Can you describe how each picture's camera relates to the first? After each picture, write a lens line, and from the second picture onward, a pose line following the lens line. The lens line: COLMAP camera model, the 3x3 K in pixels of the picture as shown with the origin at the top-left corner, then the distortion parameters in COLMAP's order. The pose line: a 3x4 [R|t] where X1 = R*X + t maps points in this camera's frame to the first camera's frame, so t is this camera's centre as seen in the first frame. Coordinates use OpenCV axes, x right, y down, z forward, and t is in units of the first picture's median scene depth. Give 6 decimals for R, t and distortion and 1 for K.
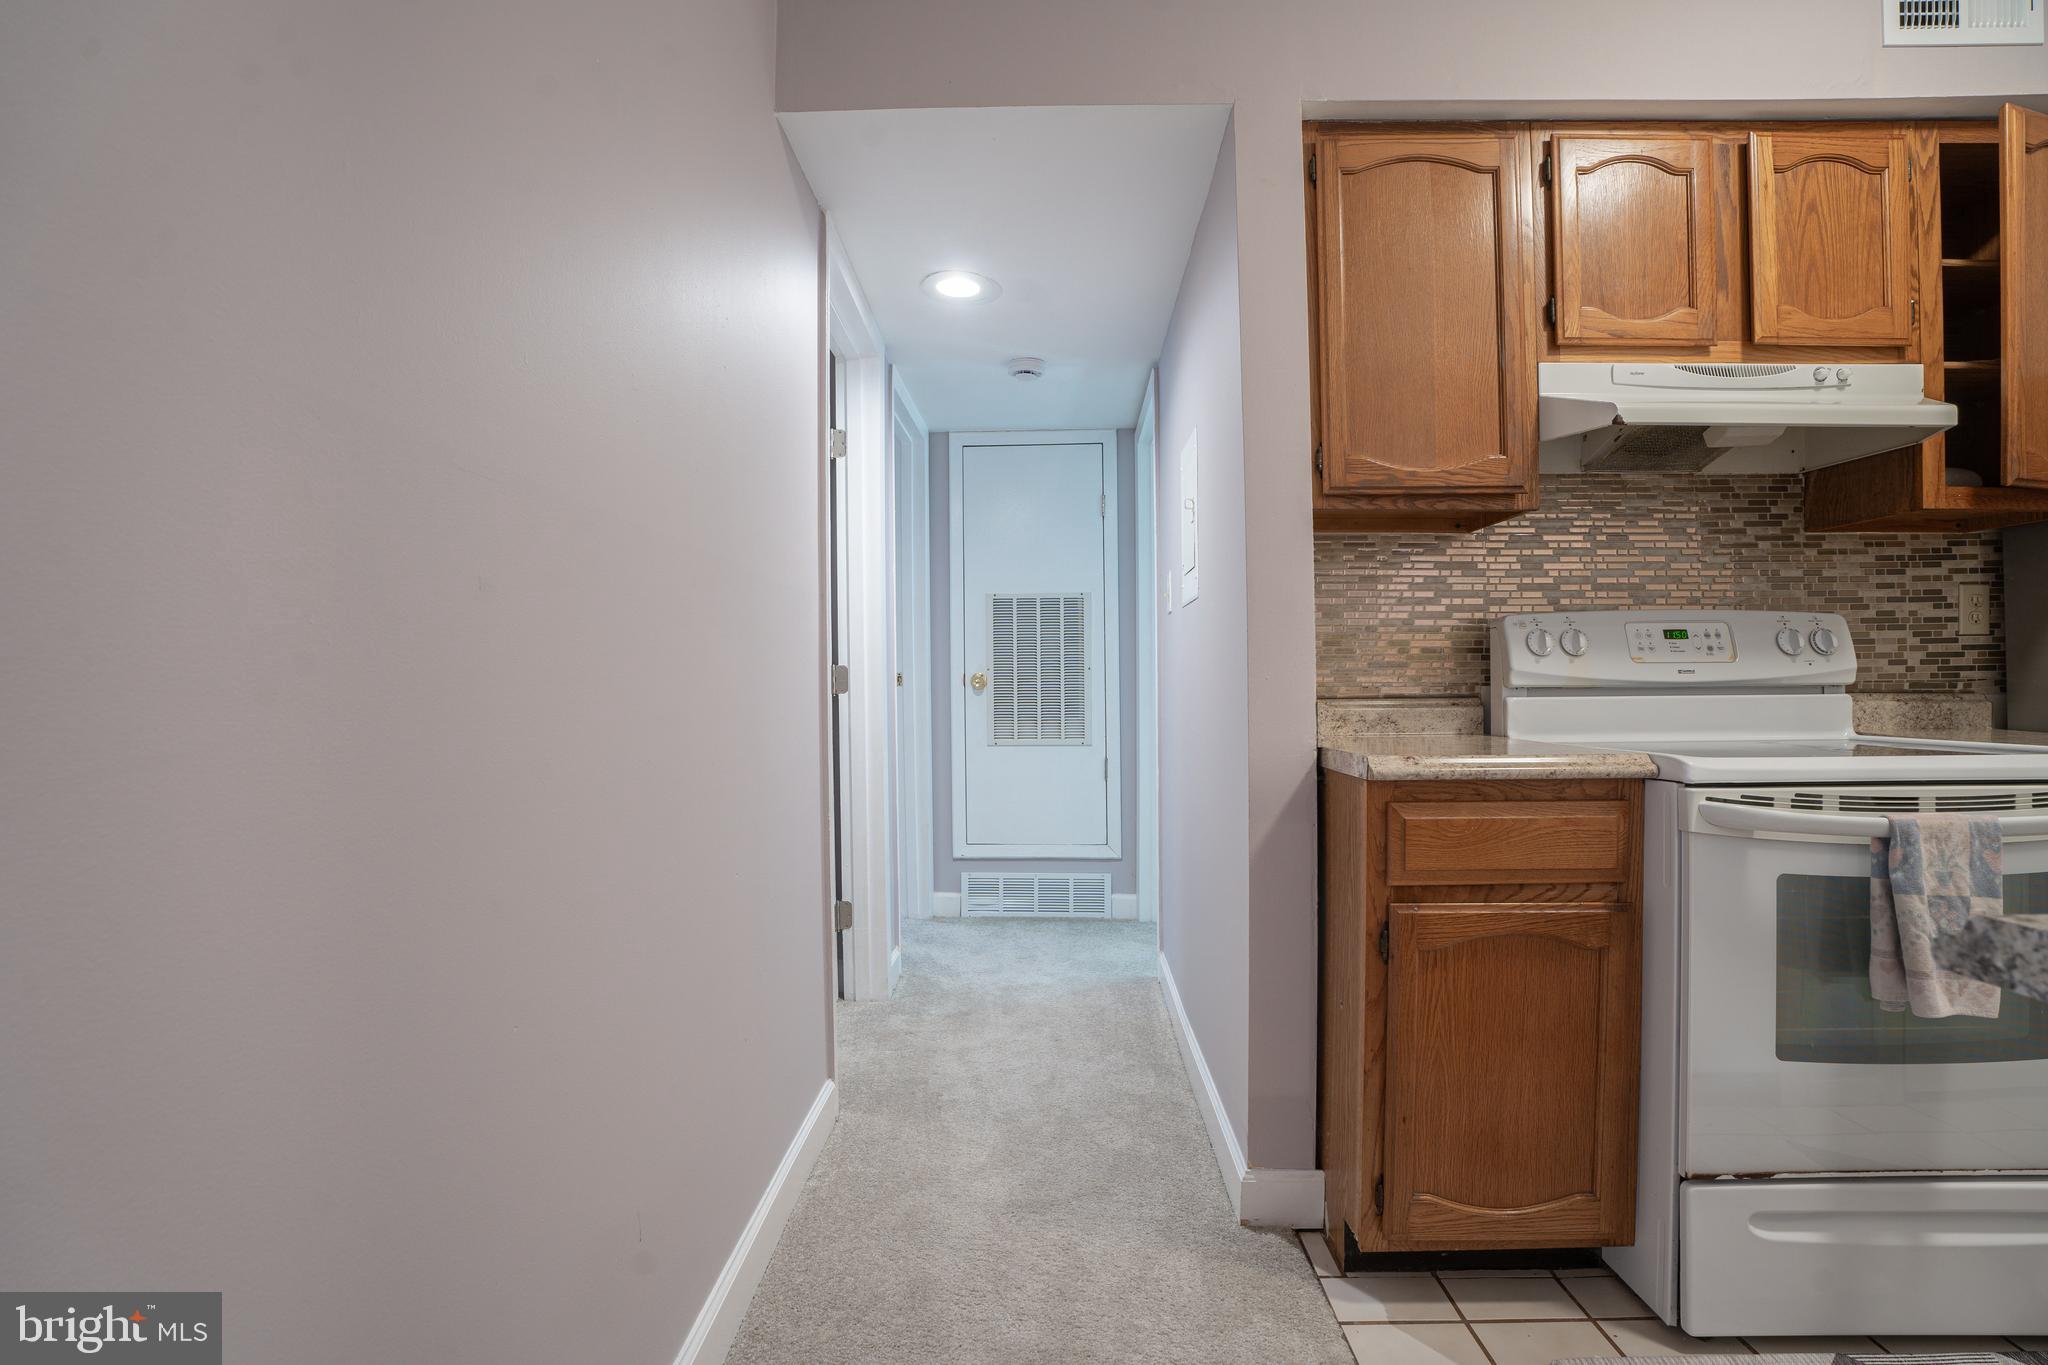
lens RADIAL K [[952.6, 0, 1006.6], [0, 952.6, 690.1], [0, 0, 1]] dist [-0.072290, 0.019473]
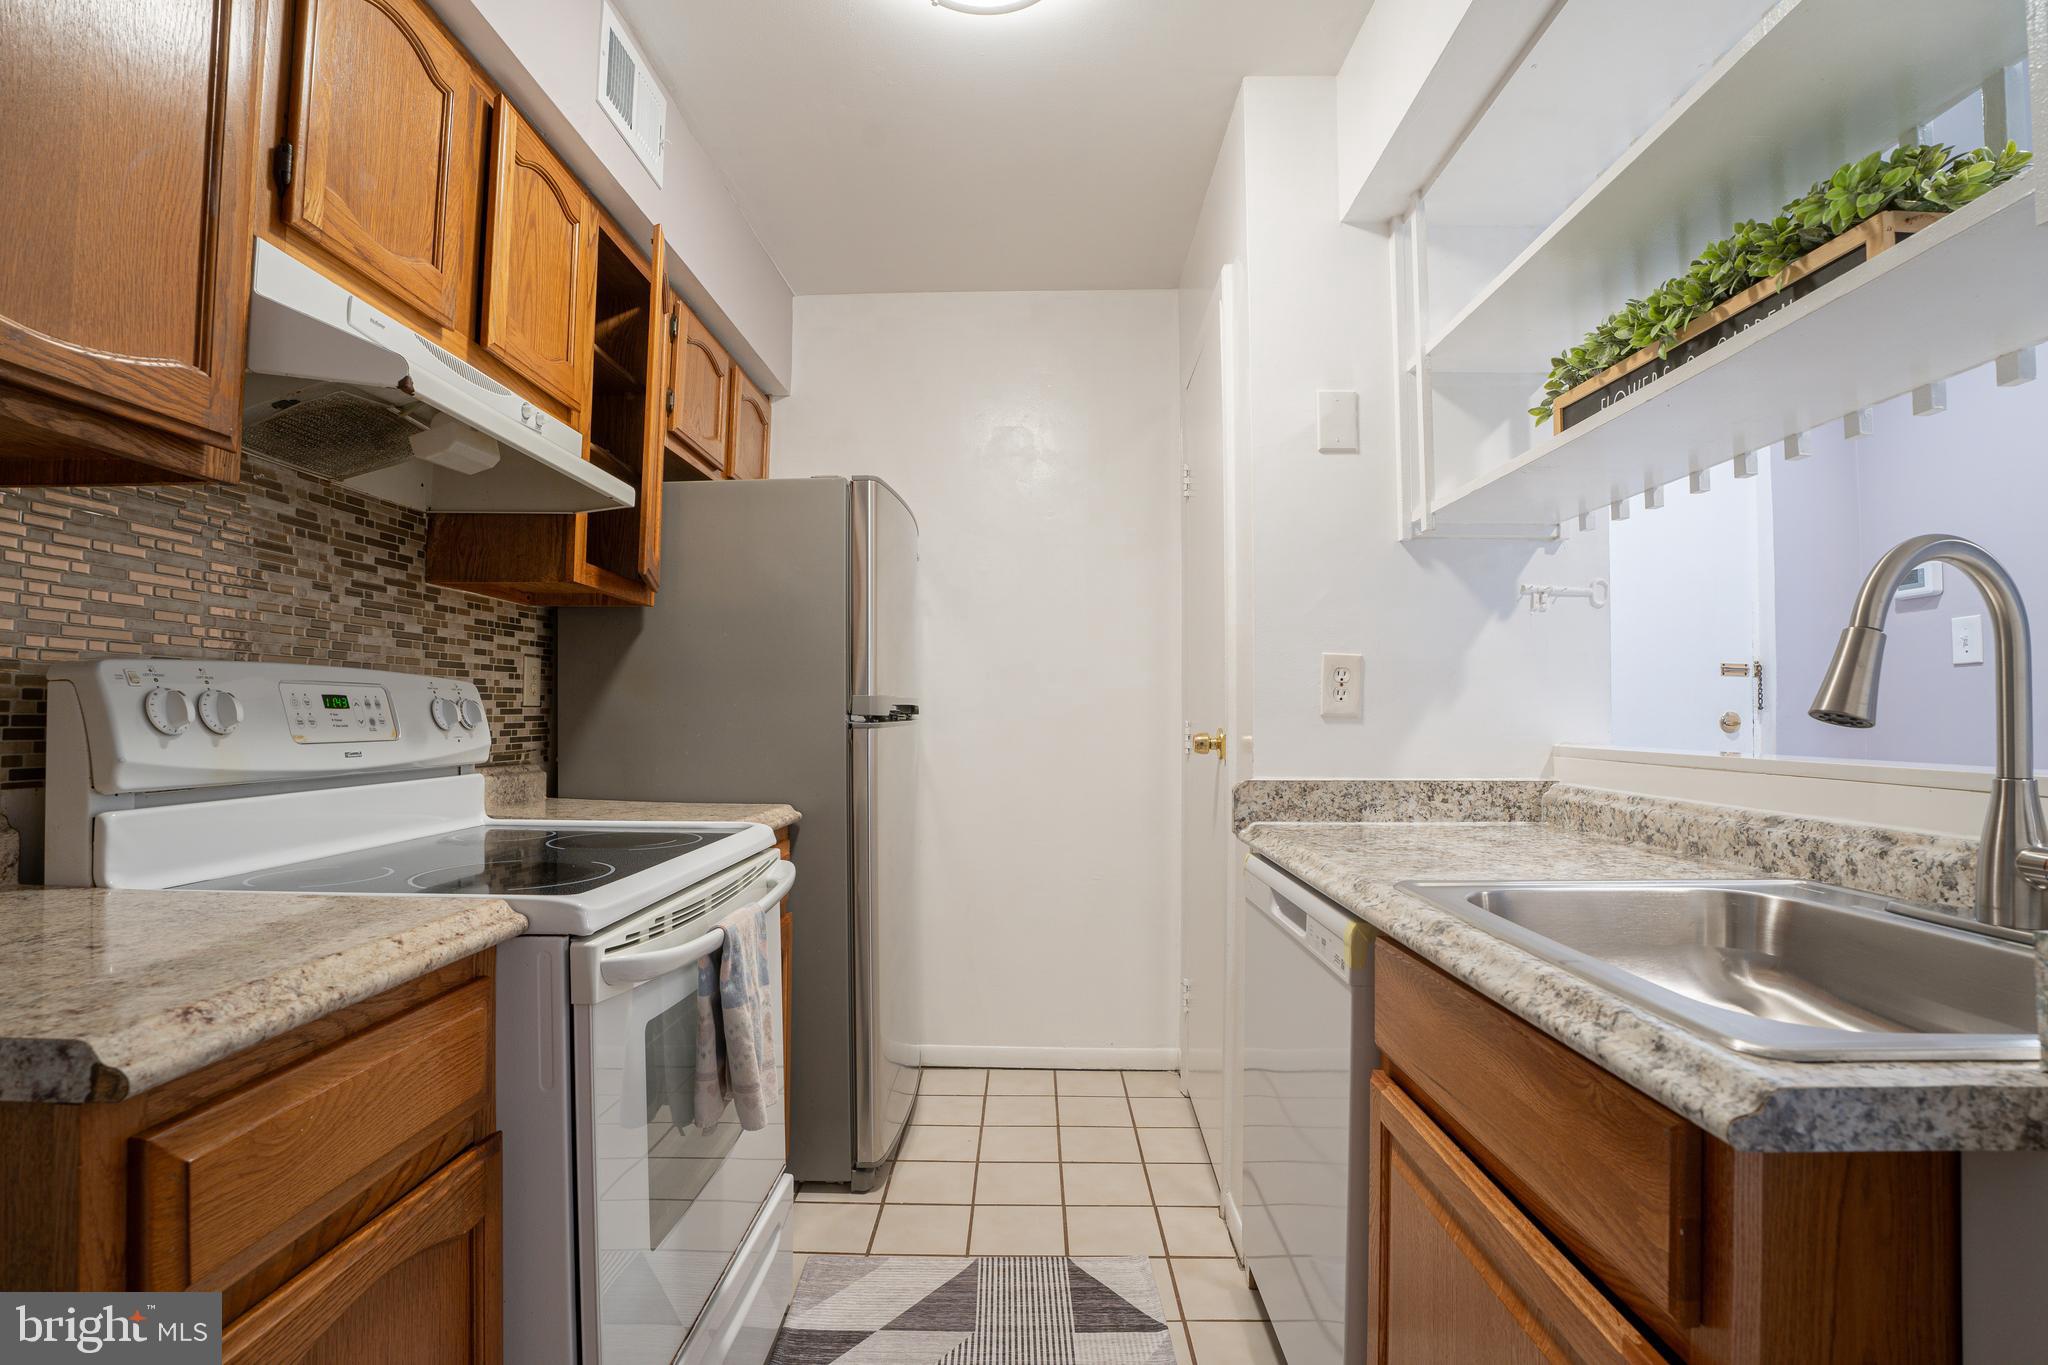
lens RADIAL K [[952.6, 0, 1012.7], [0, 952.6, 692.7], [0, 0, 1]] dist [-0.072290, 0.019473]
pose [[-0.010693, 0.032758, 0.999406, 0.010720], [0.000990, 0.999463, -0.032749, -0.048044], [-0.999942, 0.000639, -0.010719, 0.532159]]
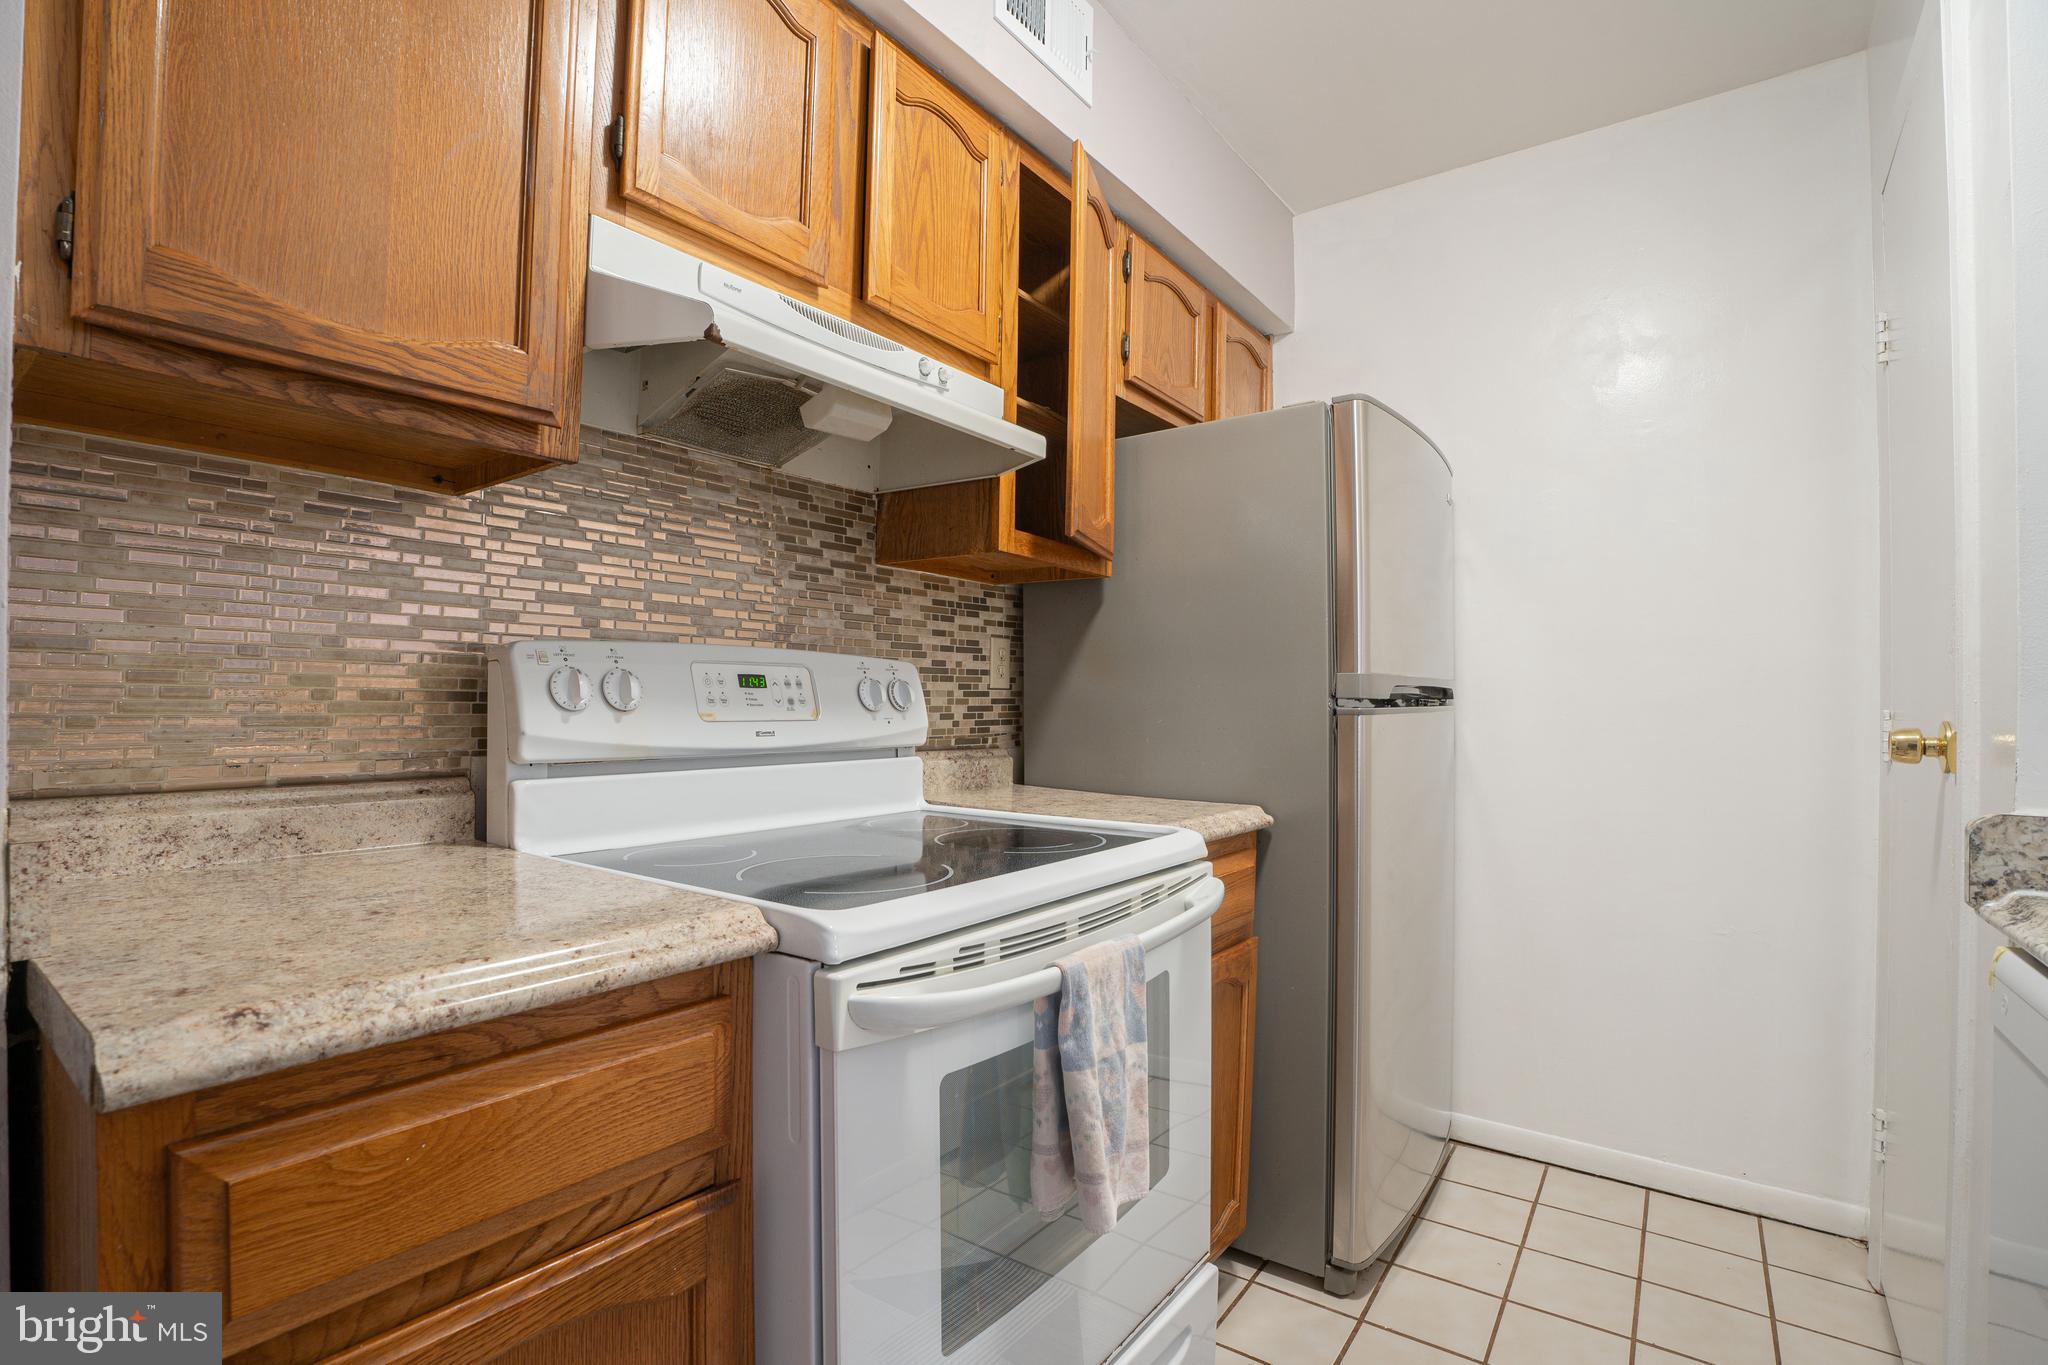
lens RADIAL K [[952.6, 0, 1009.0], [0, 952.6, 691.9], [0, 0, 1]] dist [-0.072290, 0.019473]
pose [[0.566480, 0.021202, 0.823803, 0.250861], [-0.010162, 0.999773, -0.018744, -0.044220], [-0.824013, 0.002247, 0.566567, 0.454108]]
